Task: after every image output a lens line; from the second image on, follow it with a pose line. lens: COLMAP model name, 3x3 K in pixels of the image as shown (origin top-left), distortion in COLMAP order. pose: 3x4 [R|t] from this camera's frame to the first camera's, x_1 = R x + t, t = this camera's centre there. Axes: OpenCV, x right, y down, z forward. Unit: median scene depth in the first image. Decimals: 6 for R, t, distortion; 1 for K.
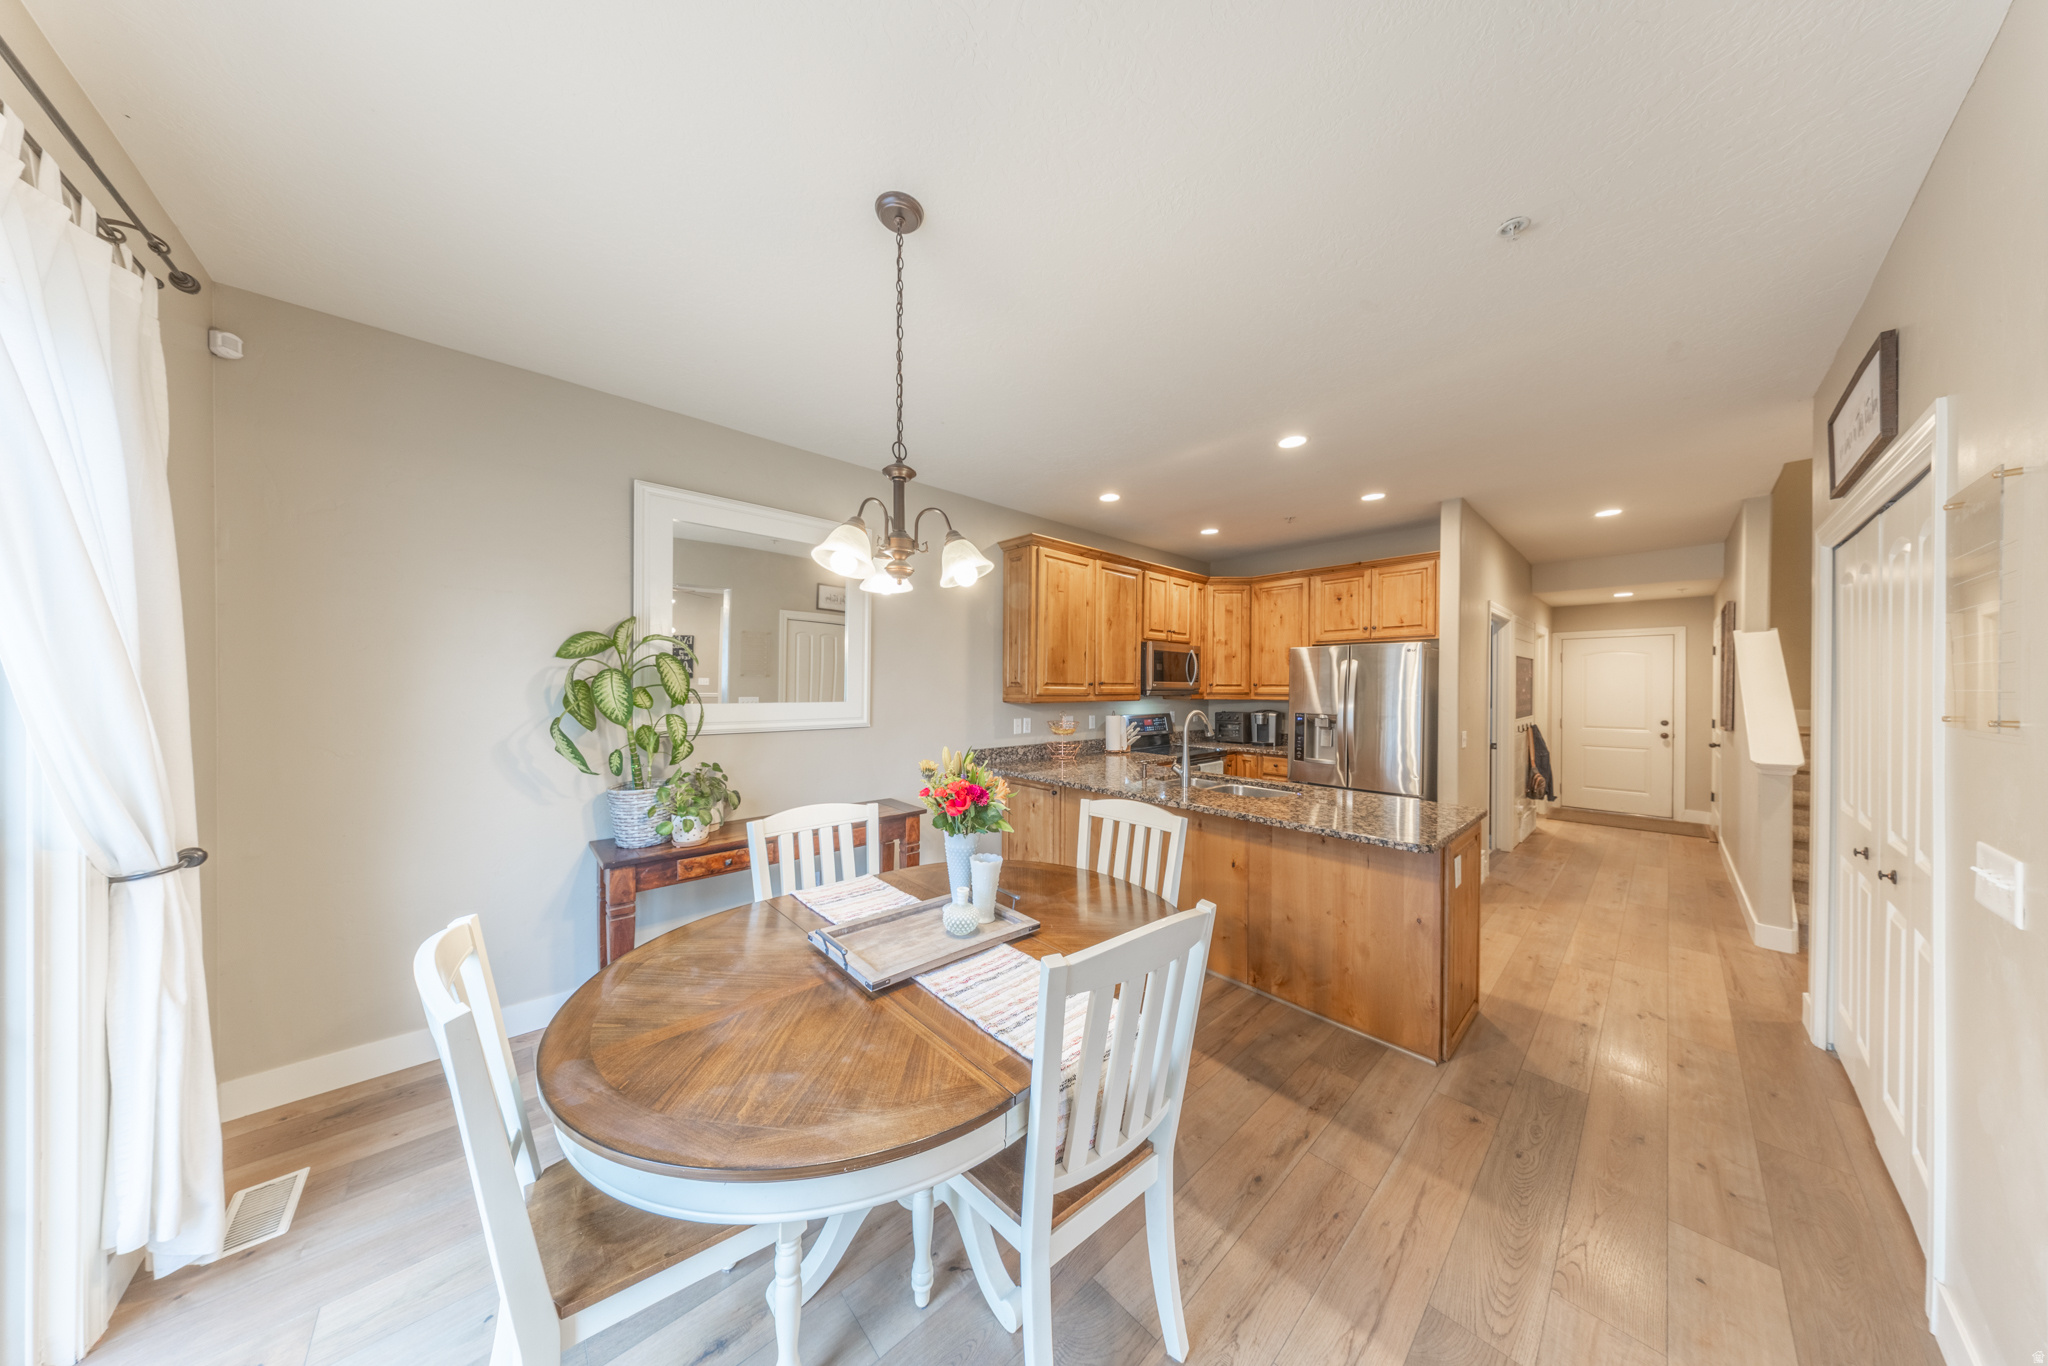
lens RADIAL K [[583.4, 0, 1026.6], [0, 583.4, 688.8], [0, 0, 1]] dist [0.022903, -0.006479]
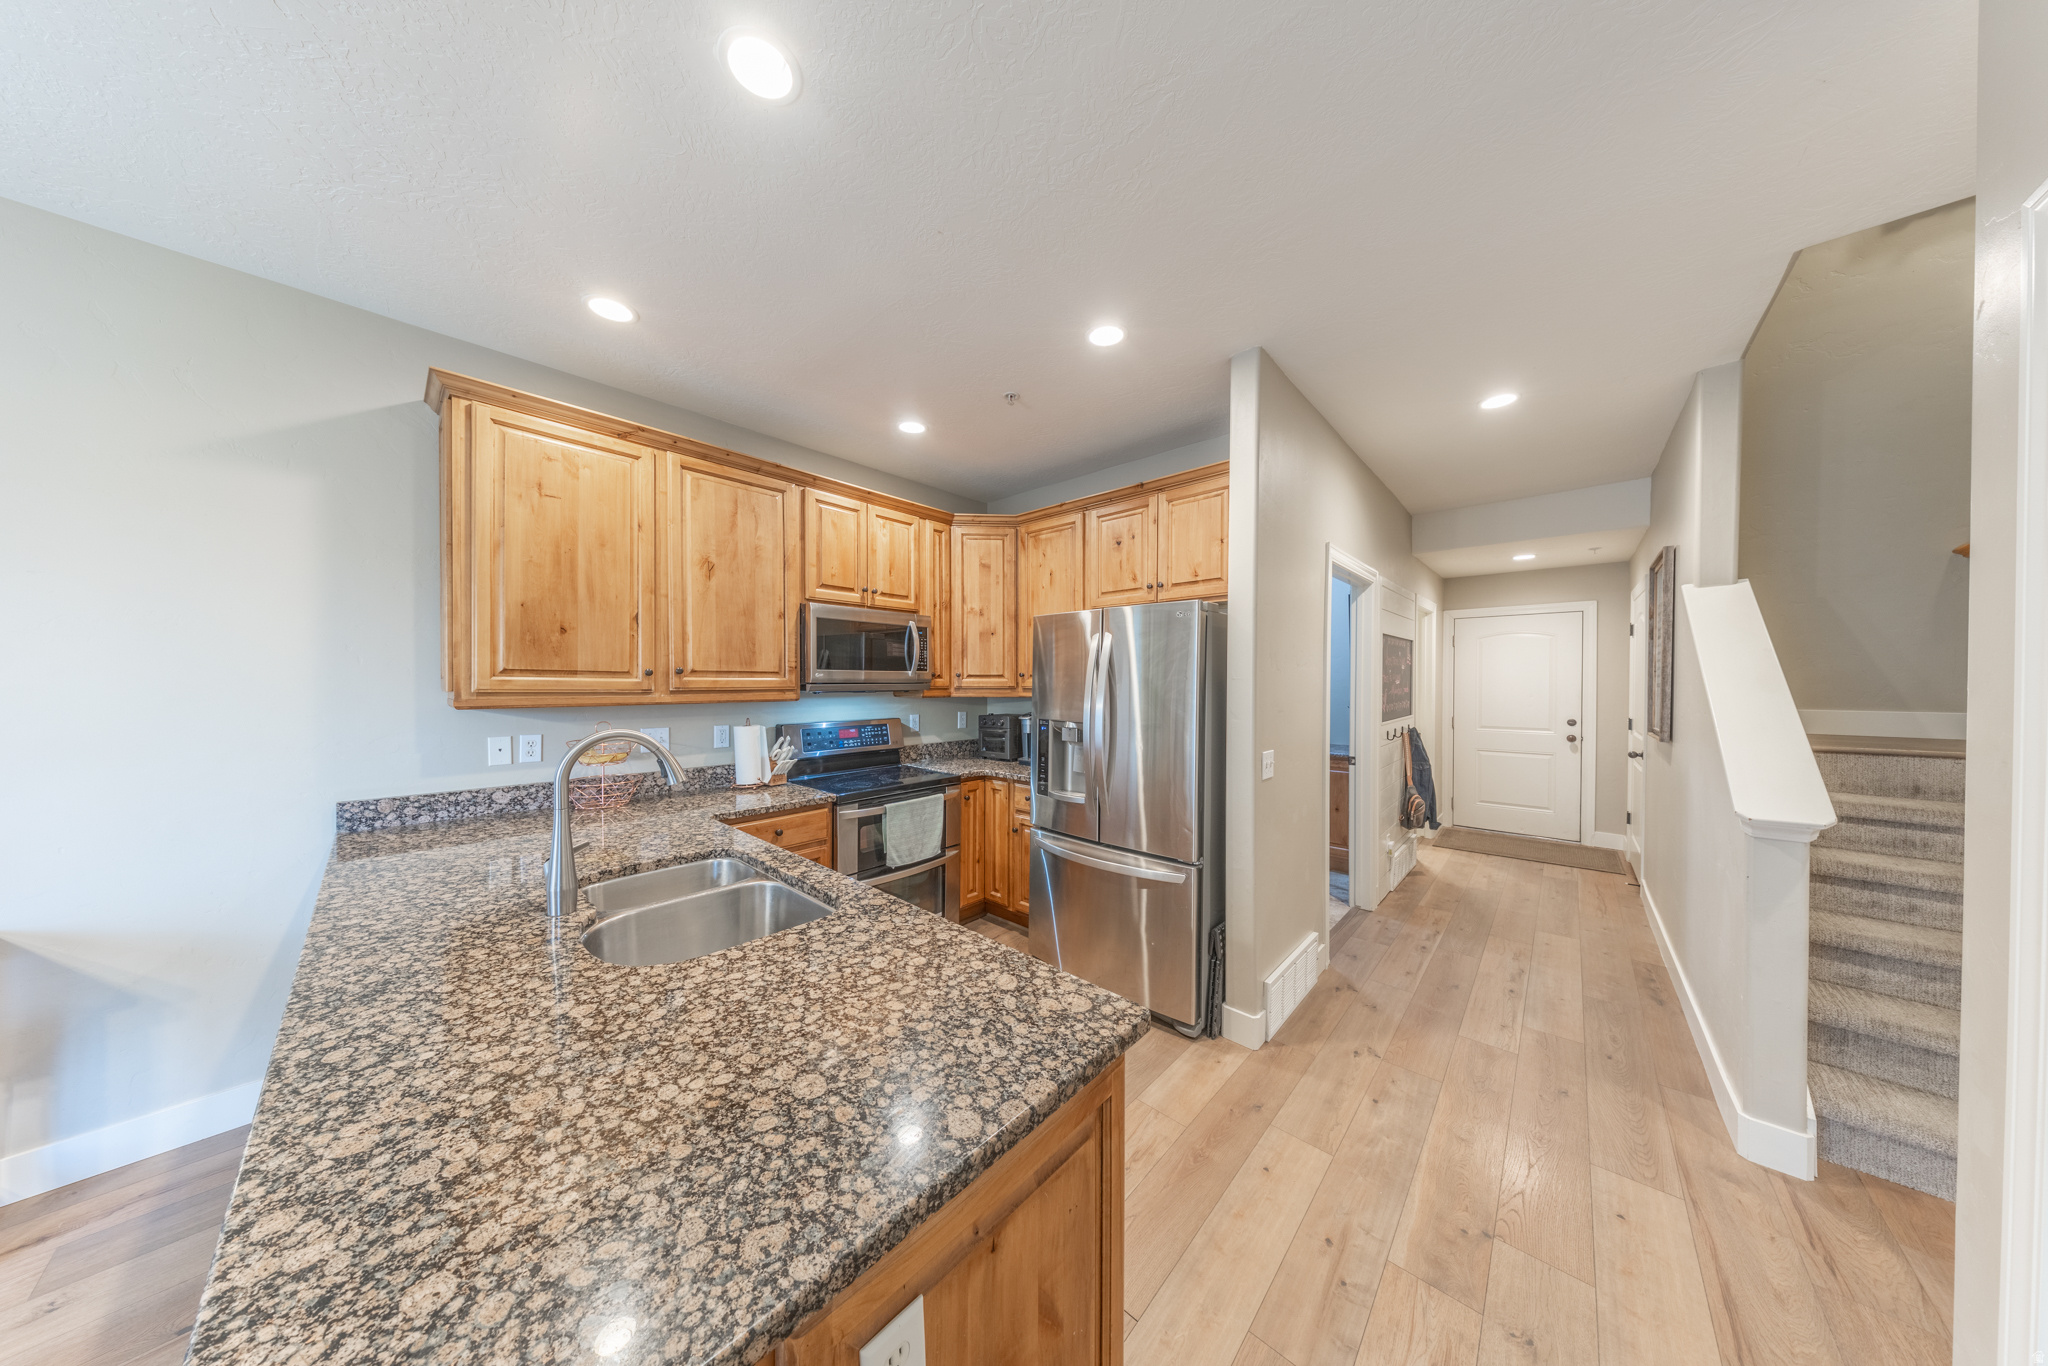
lens RADIAL K [[583.4, 0, 1026.6], [0, 583.4, 688.8], [0, 0, 1]] dist [0.022903, -0.006479]
pose [[0.996504, -0.004450, 0.083427, 0.368595], [0.003668, 0.999948, 0.009524, 0.002840], [-0.083465, -0.009185, 0.996468, 0.355688]]
